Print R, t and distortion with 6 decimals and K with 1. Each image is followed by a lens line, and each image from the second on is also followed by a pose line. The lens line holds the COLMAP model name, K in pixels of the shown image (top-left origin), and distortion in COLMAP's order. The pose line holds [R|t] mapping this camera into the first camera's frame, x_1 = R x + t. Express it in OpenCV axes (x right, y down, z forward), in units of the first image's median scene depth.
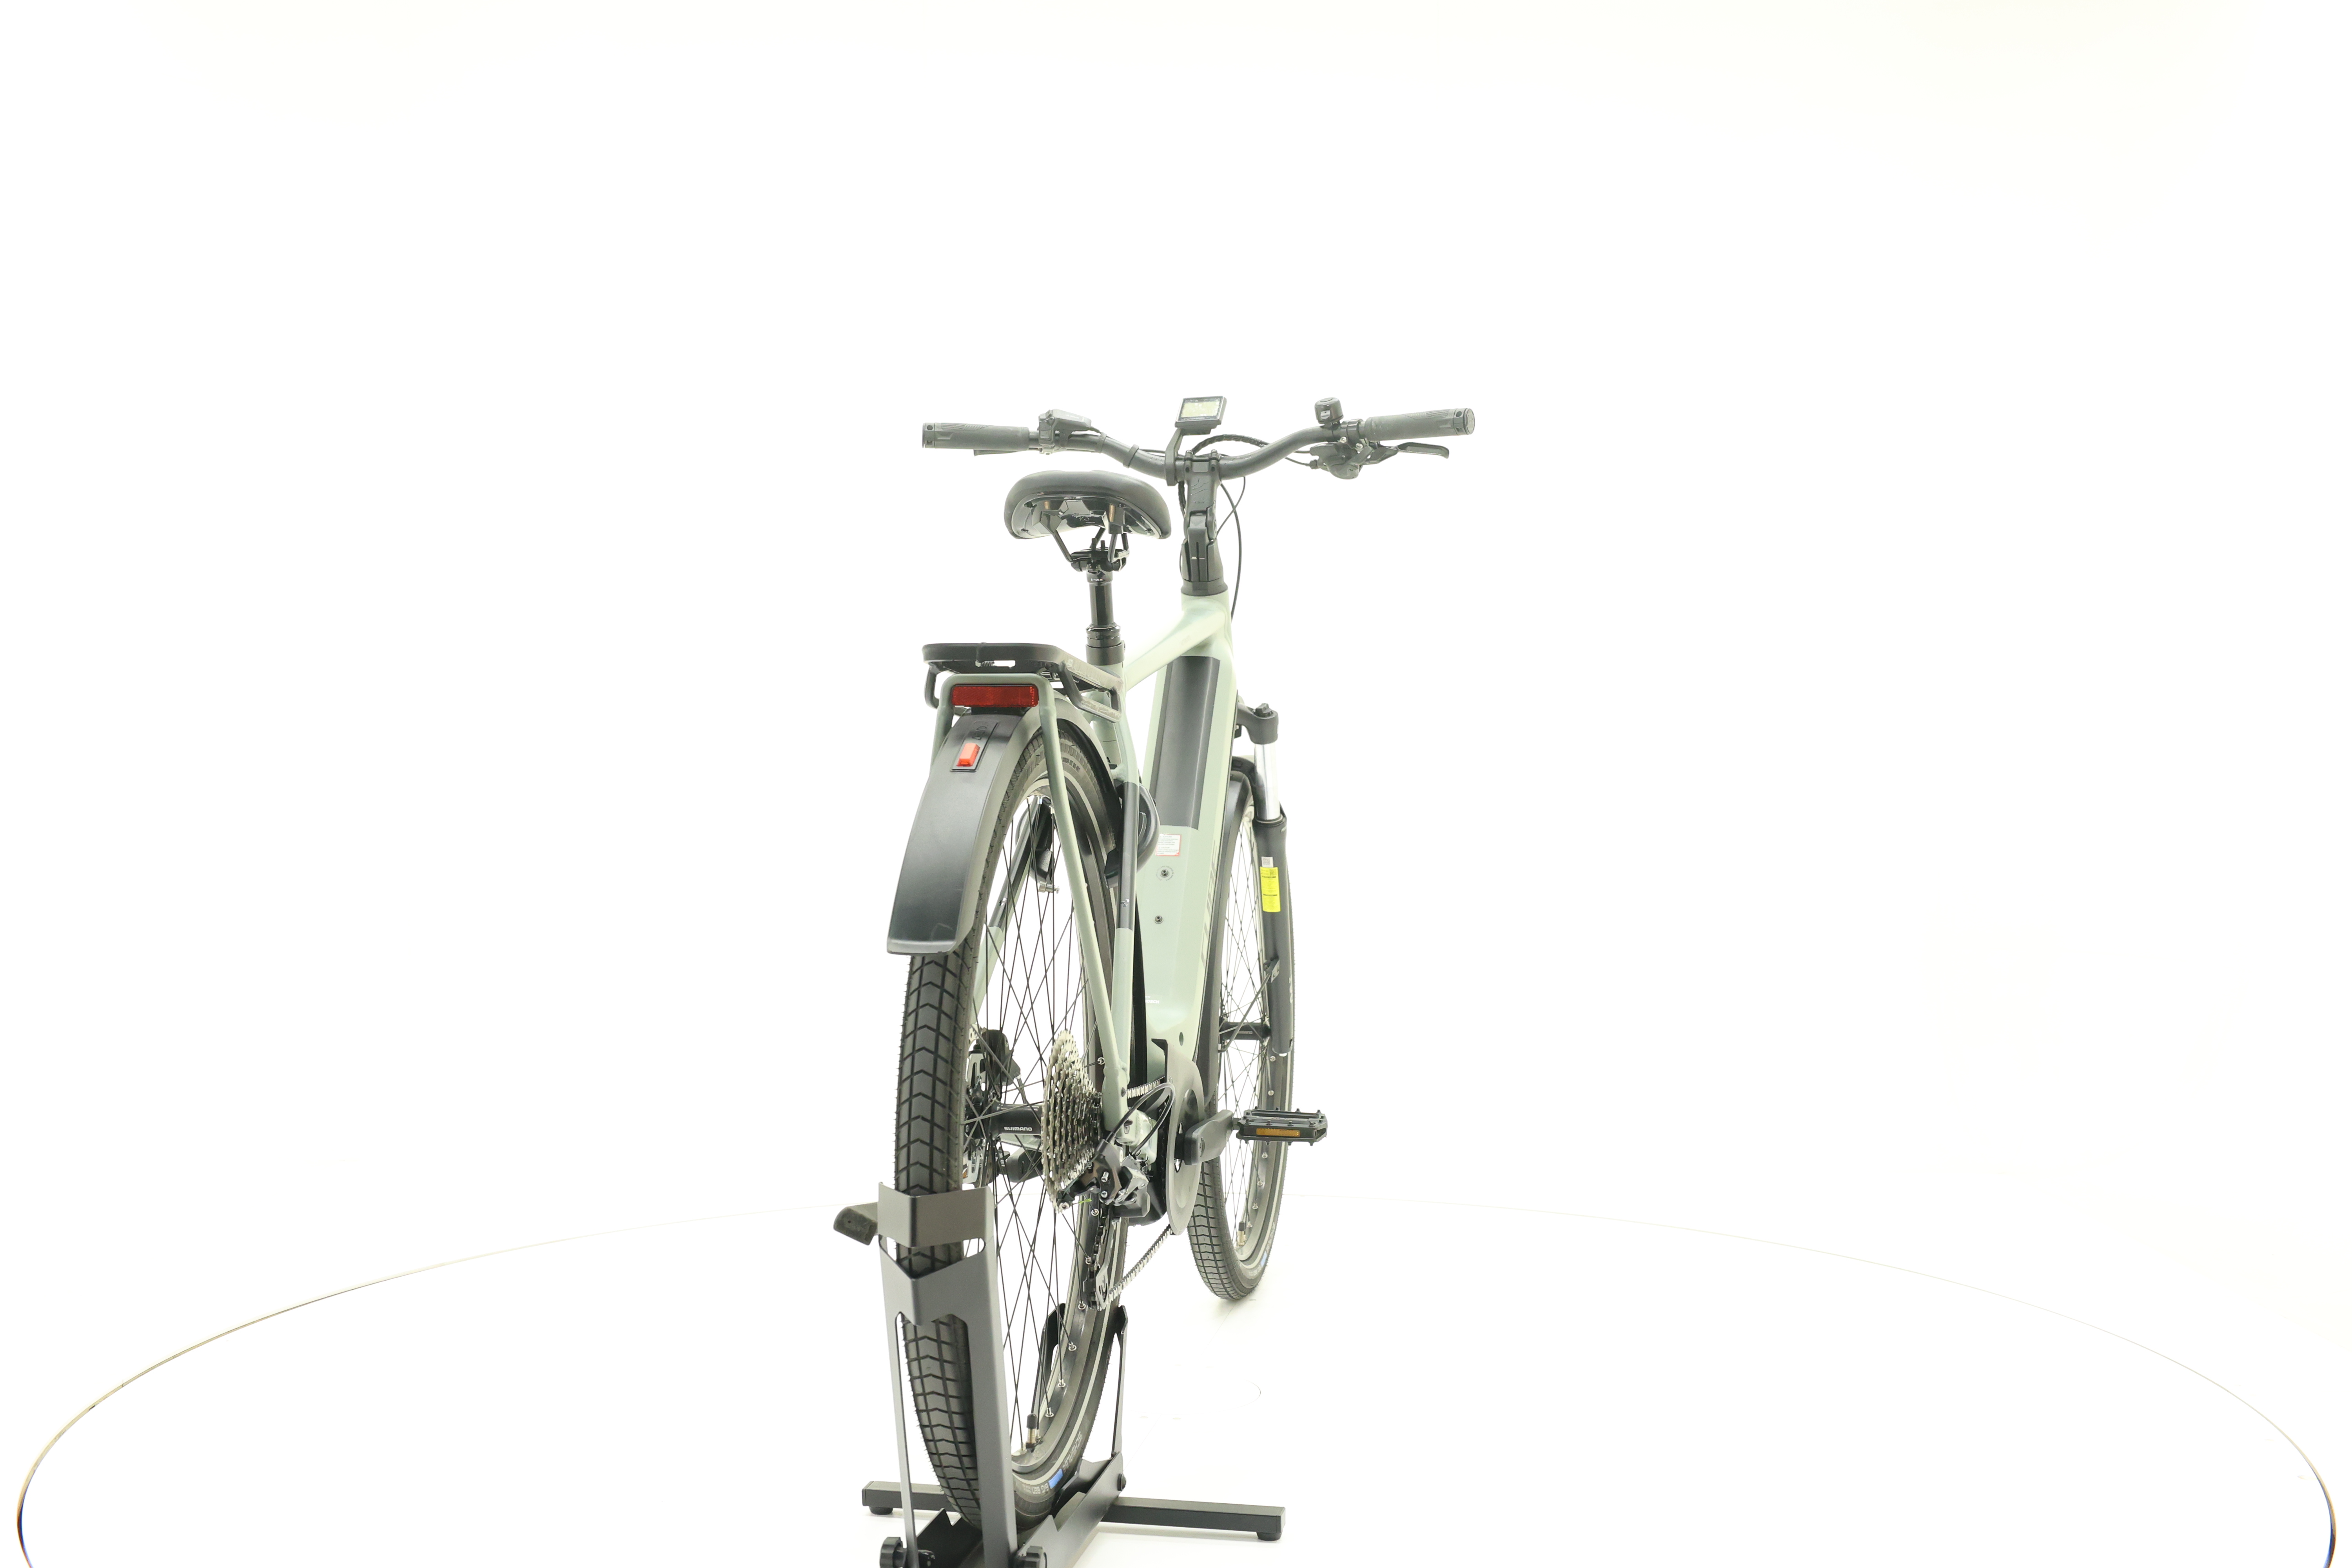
lens RADIAL K [[2497.8, 0, 1169.5], [0, 2497.8, 785.5], [0, 0, 1]] dist [-0.009191, 0.000000]
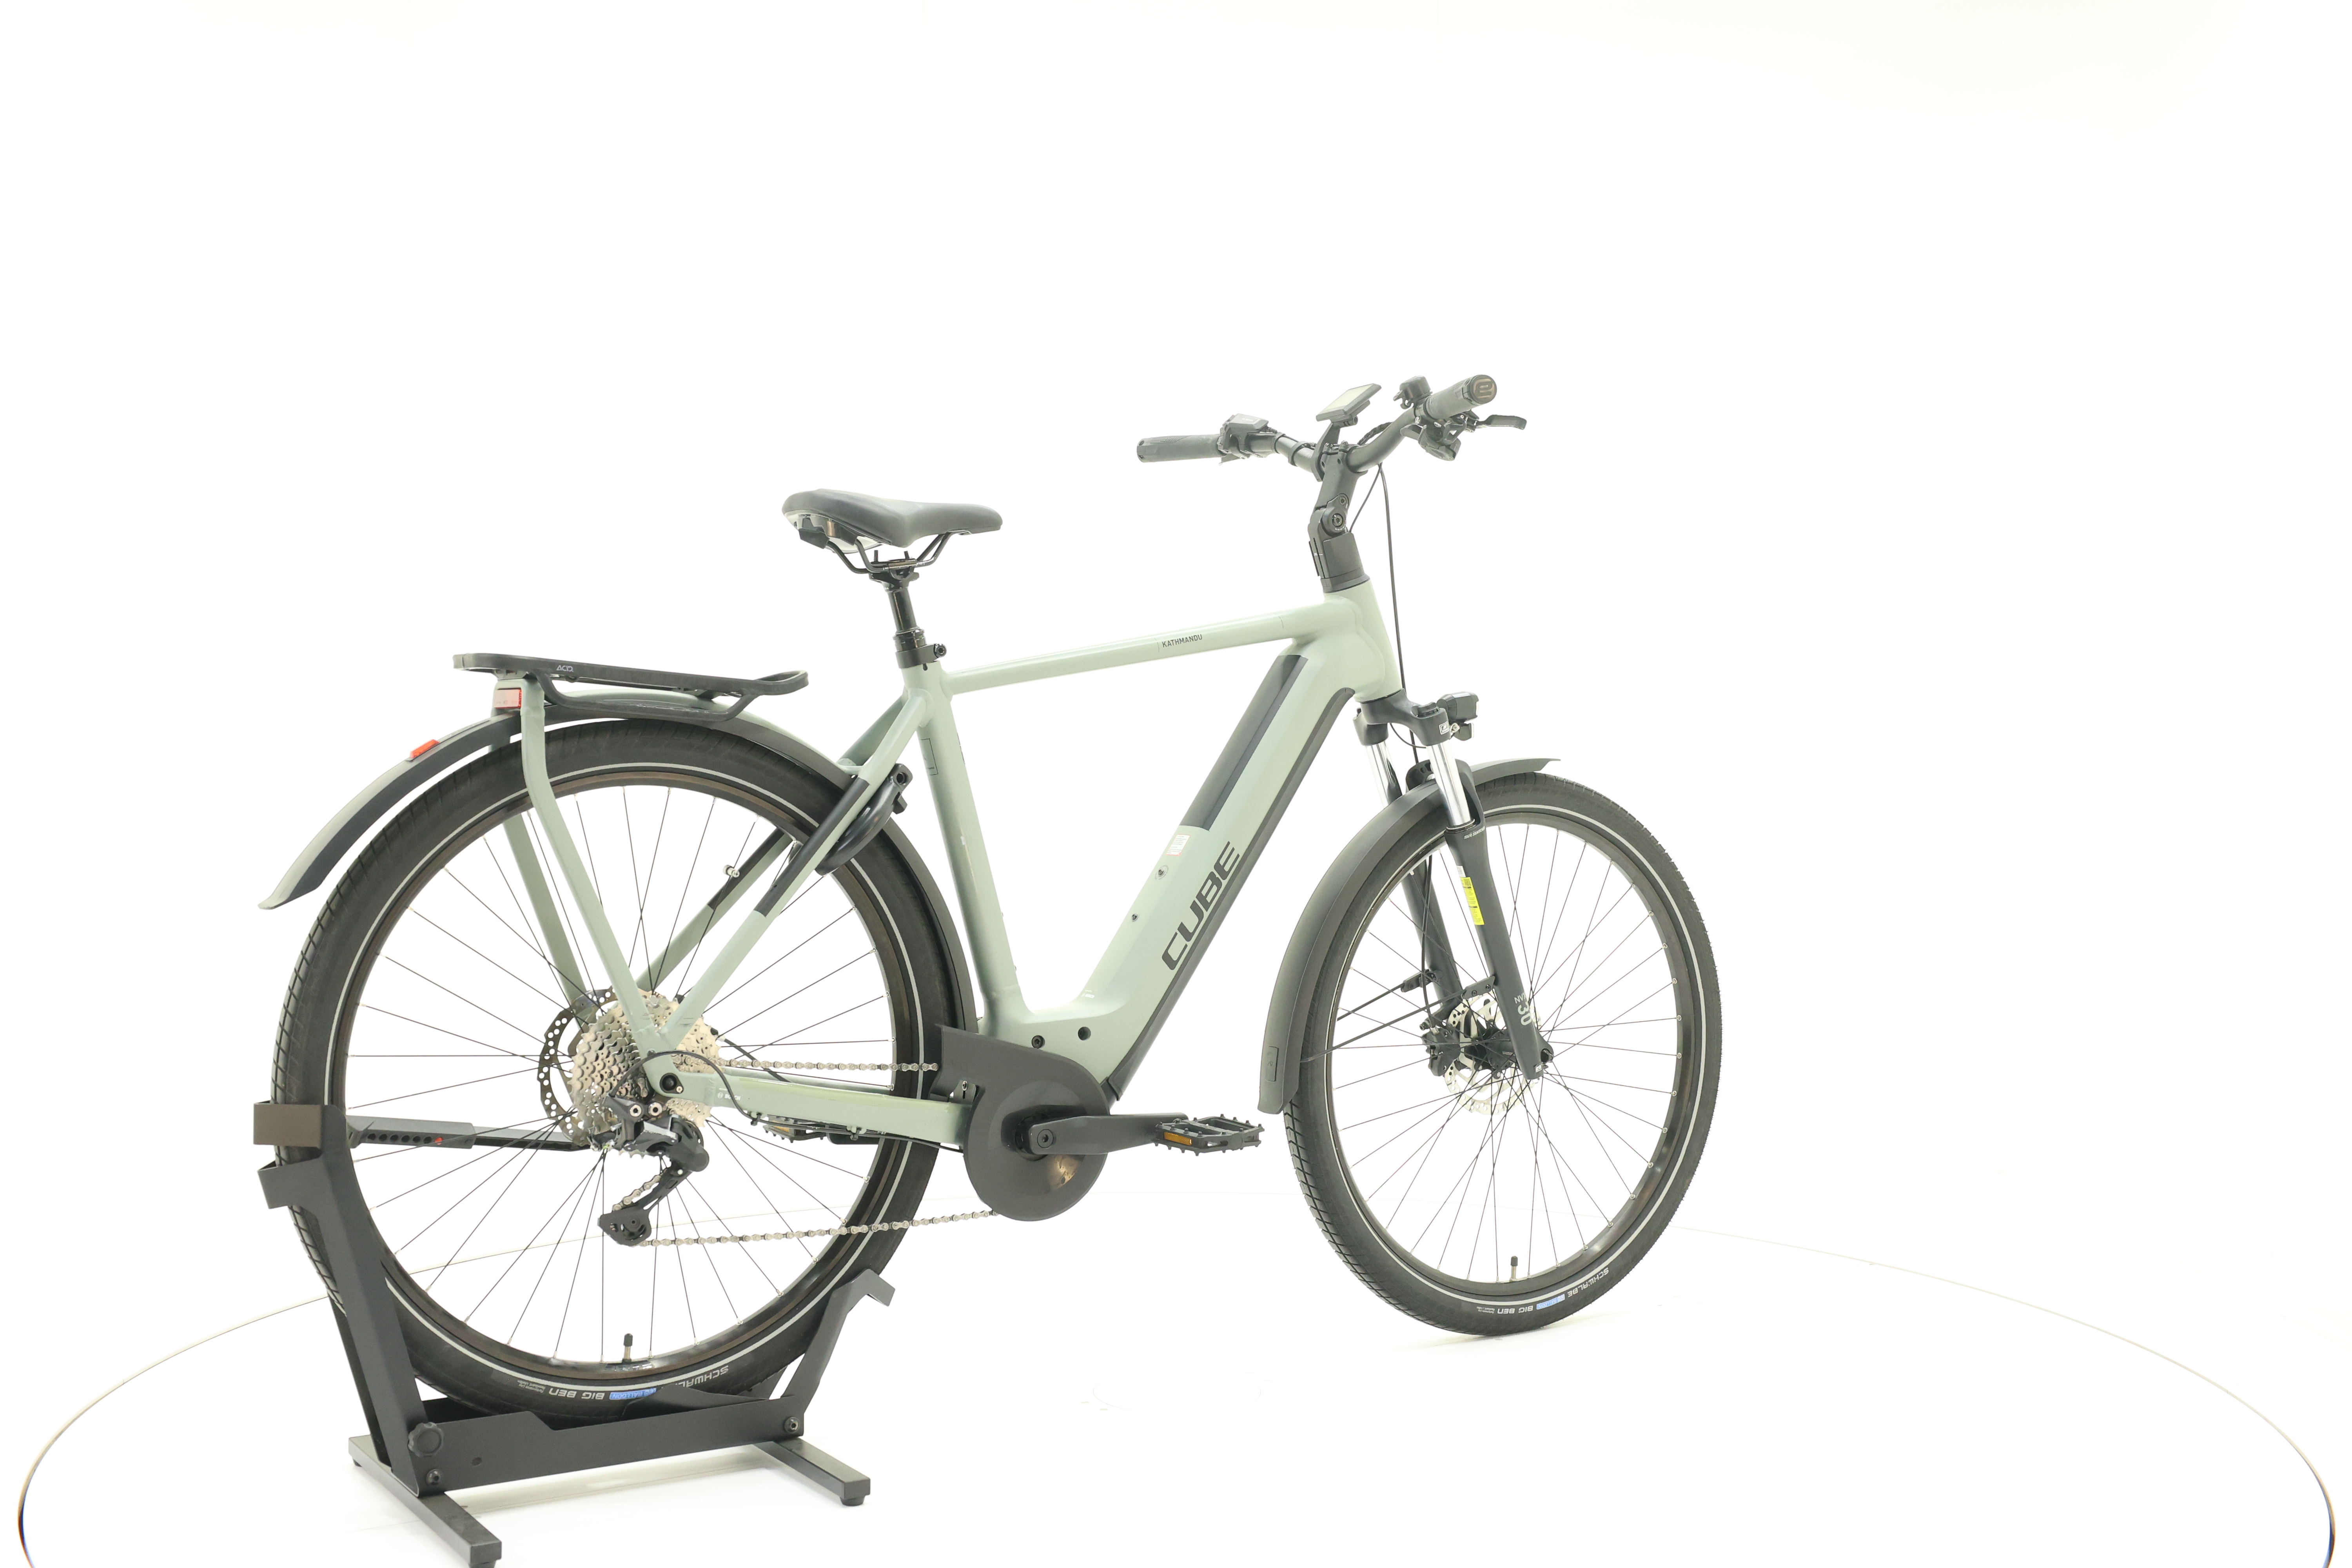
lens RADIAL K [[2497.8, 0, 1161.3], [0, 2497.8, 781.5], [0, 0, 1]] dist [-0.009191, 0.000000]
pose [[0.696395, 0.011430, -0.717567, 0.673770], [-0.015311, 0.999882, 0.001068, -0.002343], [0.717495, 0.010243, 0.696488, 0.280107]]
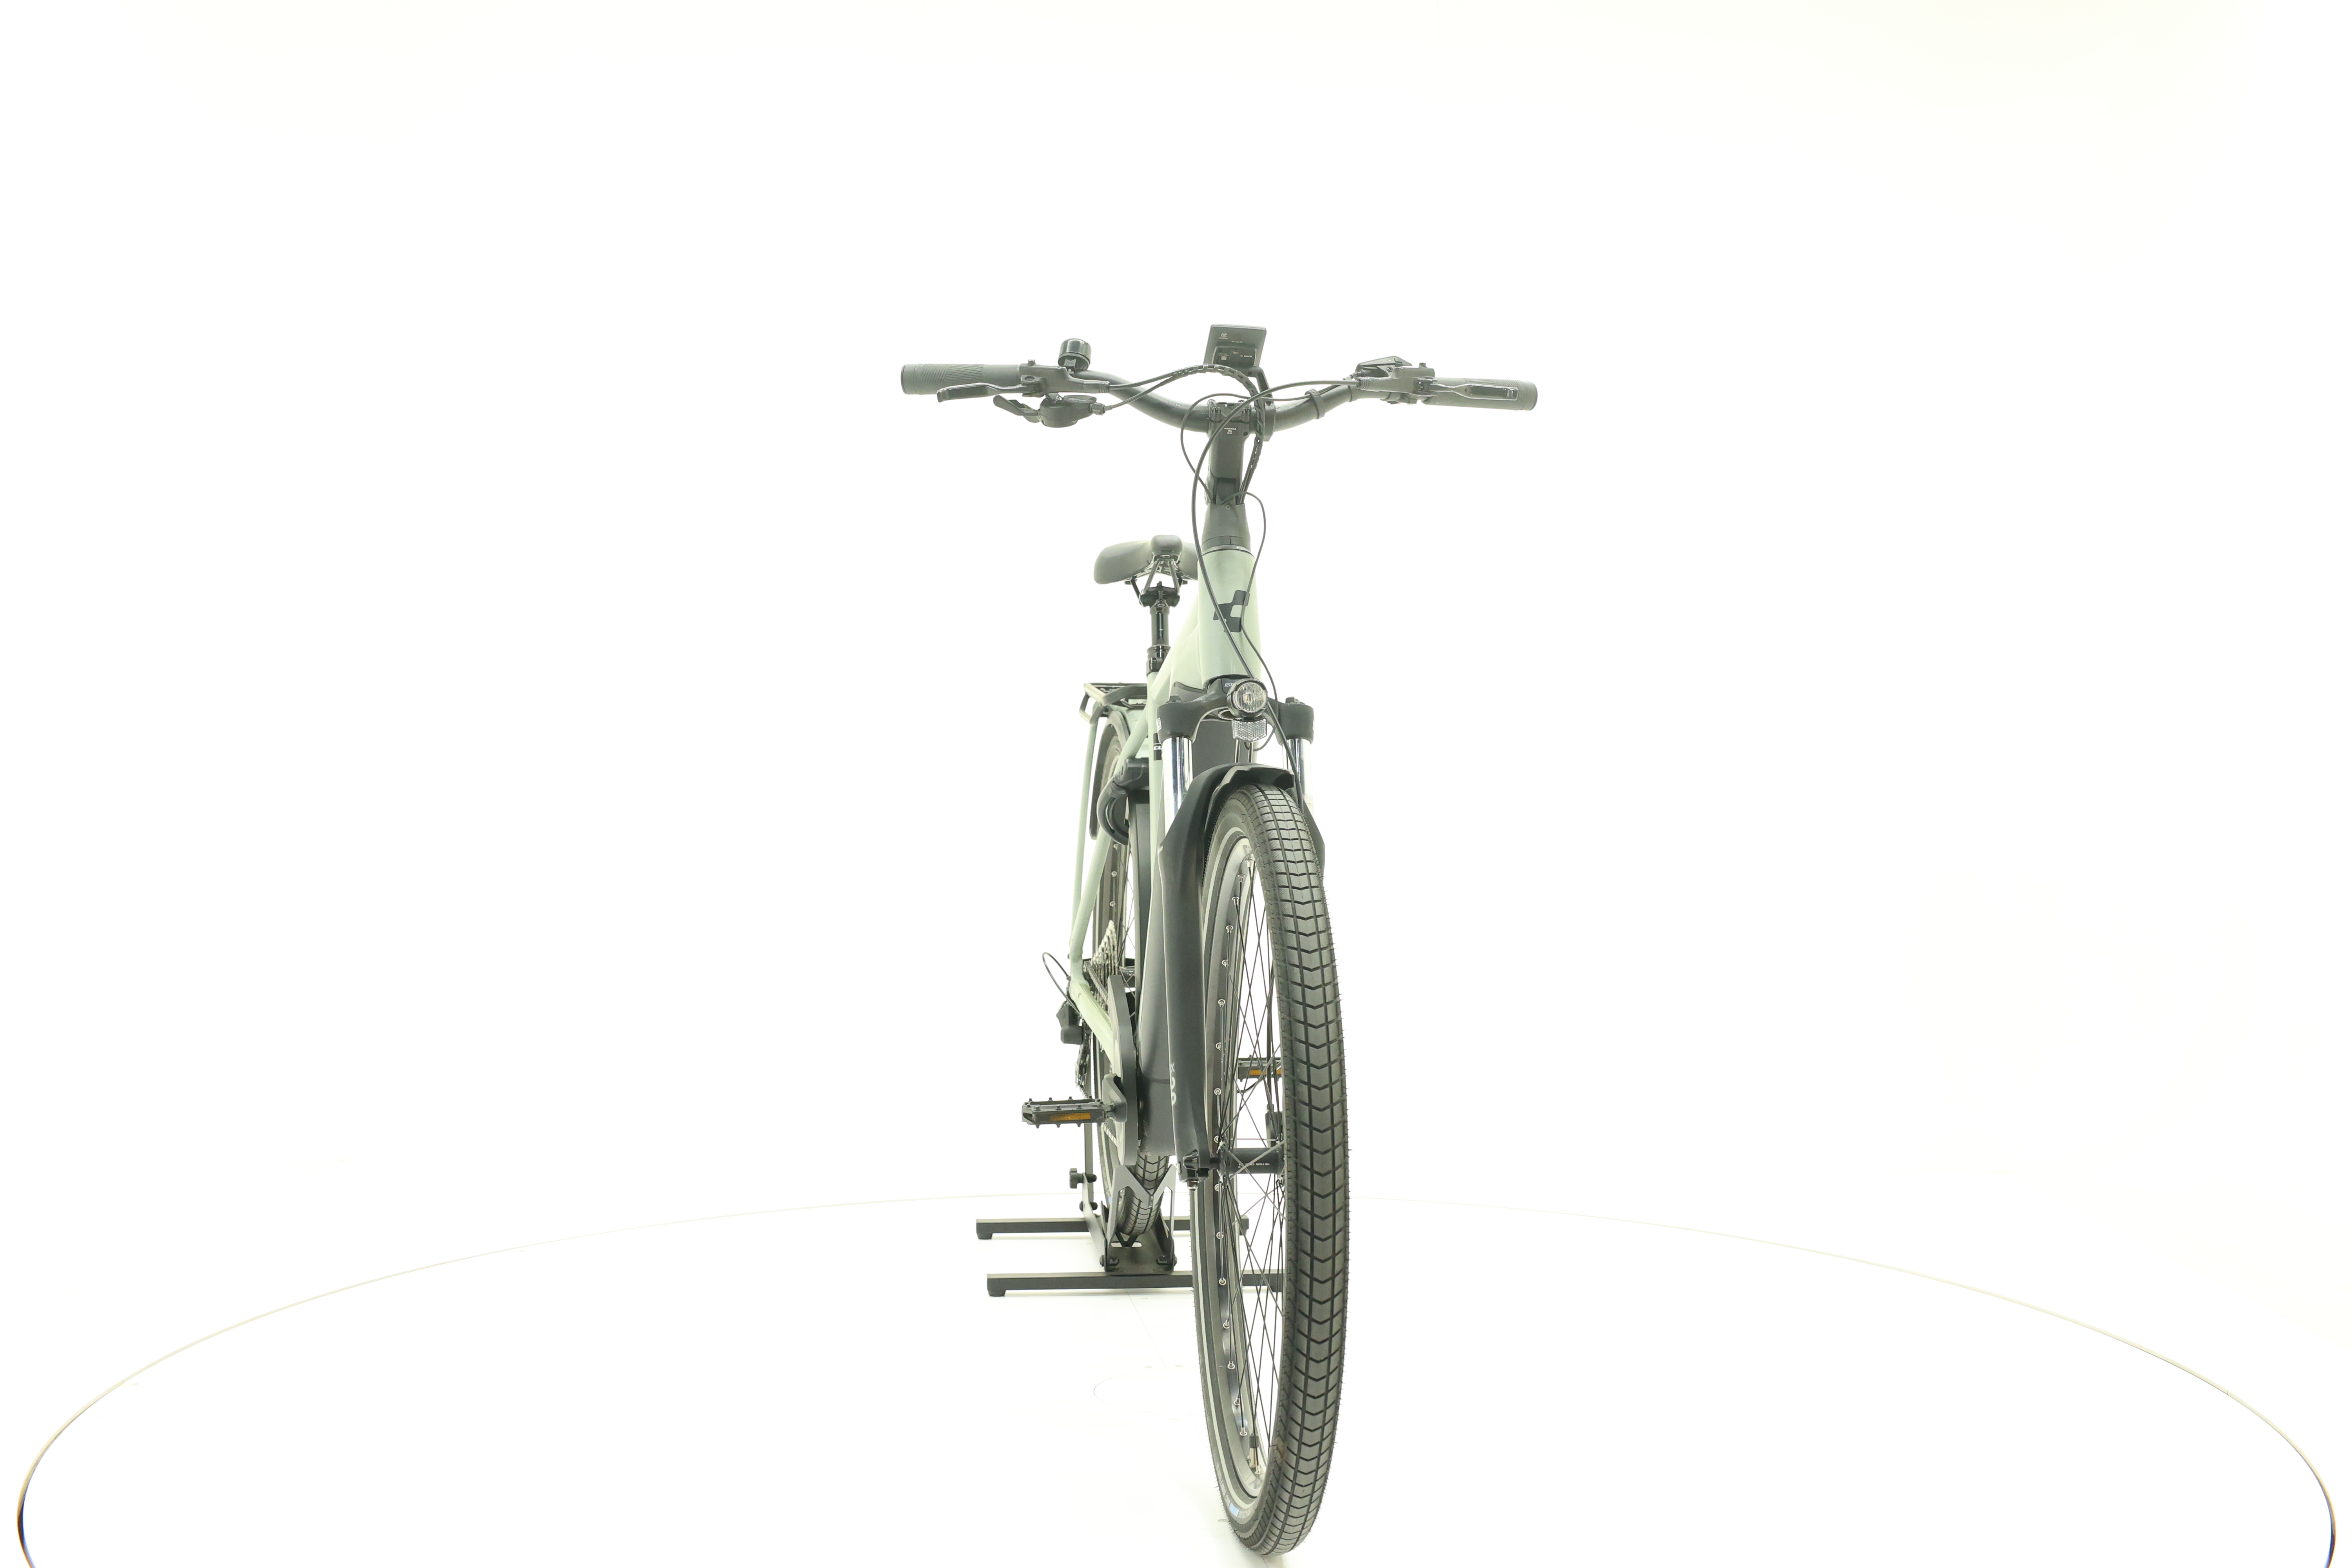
lens RADIAL K [[2497.8, 0, 1171.9], [0, 2497.8, 781.1], [0, 0, 1]] dist [-0.009191, 0.000000]
pose [[-0.952936, -0.001150, -0.303169, 0.291556], [-0.013446, 0.999169, 0.038476, -0.037759], [0.302872, 0.040741, -0.952160, 1.833193]]
